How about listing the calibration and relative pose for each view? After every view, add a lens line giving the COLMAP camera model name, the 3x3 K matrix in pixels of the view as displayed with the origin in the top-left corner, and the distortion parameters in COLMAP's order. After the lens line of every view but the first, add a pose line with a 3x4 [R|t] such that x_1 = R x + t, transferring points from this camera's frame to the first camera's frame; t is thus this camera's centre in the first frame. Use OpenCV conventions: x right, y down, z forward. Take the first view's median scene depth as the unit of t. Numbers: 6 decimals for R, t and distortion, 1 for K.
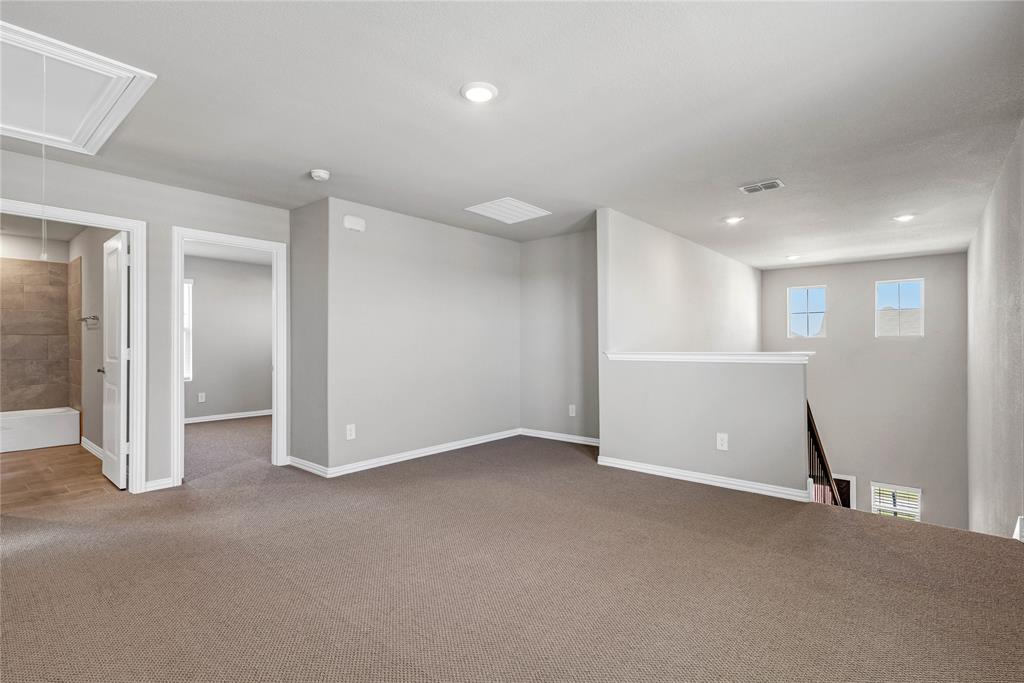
lens RADIAL K [[476.7, 0, 510.2], [0, 476.7, 344.1], [0, 0, 1]] dist [0.006065, -0.001871]
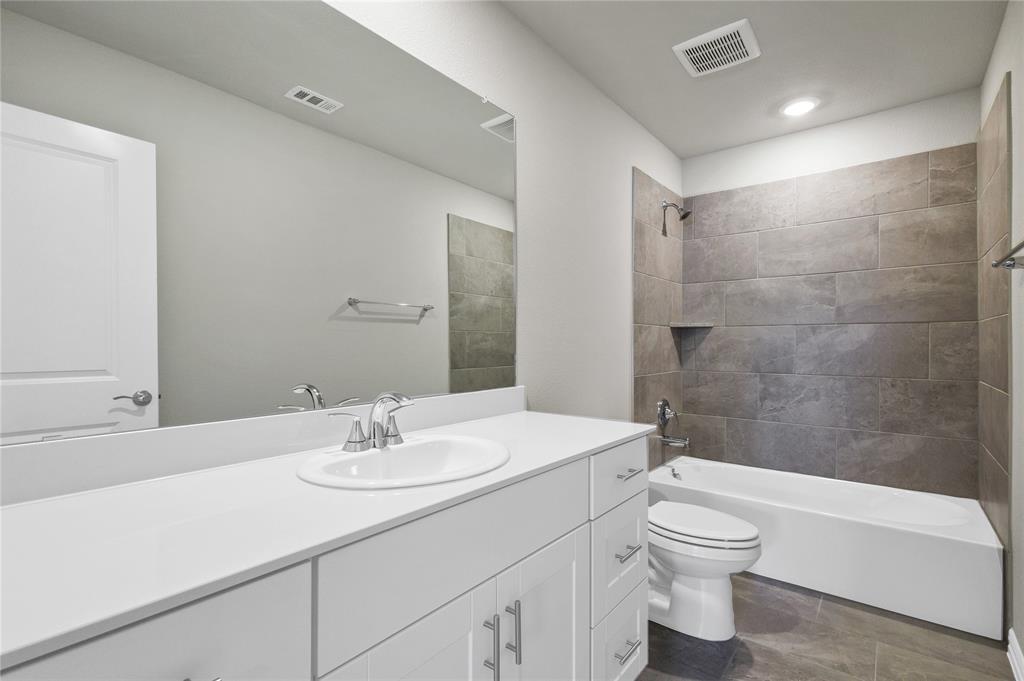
lens RADIAL K [[476.7, 0, 507.0], [0, 476.7, 345.6], [0, 0, 1]] dist [0.006065, -0.001871]
pose [[0.013206, 0.003704, -0.999906, -0.541934], [-0.000701, 0.999993, 0.003695, 0.000580], [0.999913, 0.000652, 0.013208, 0.617445]]
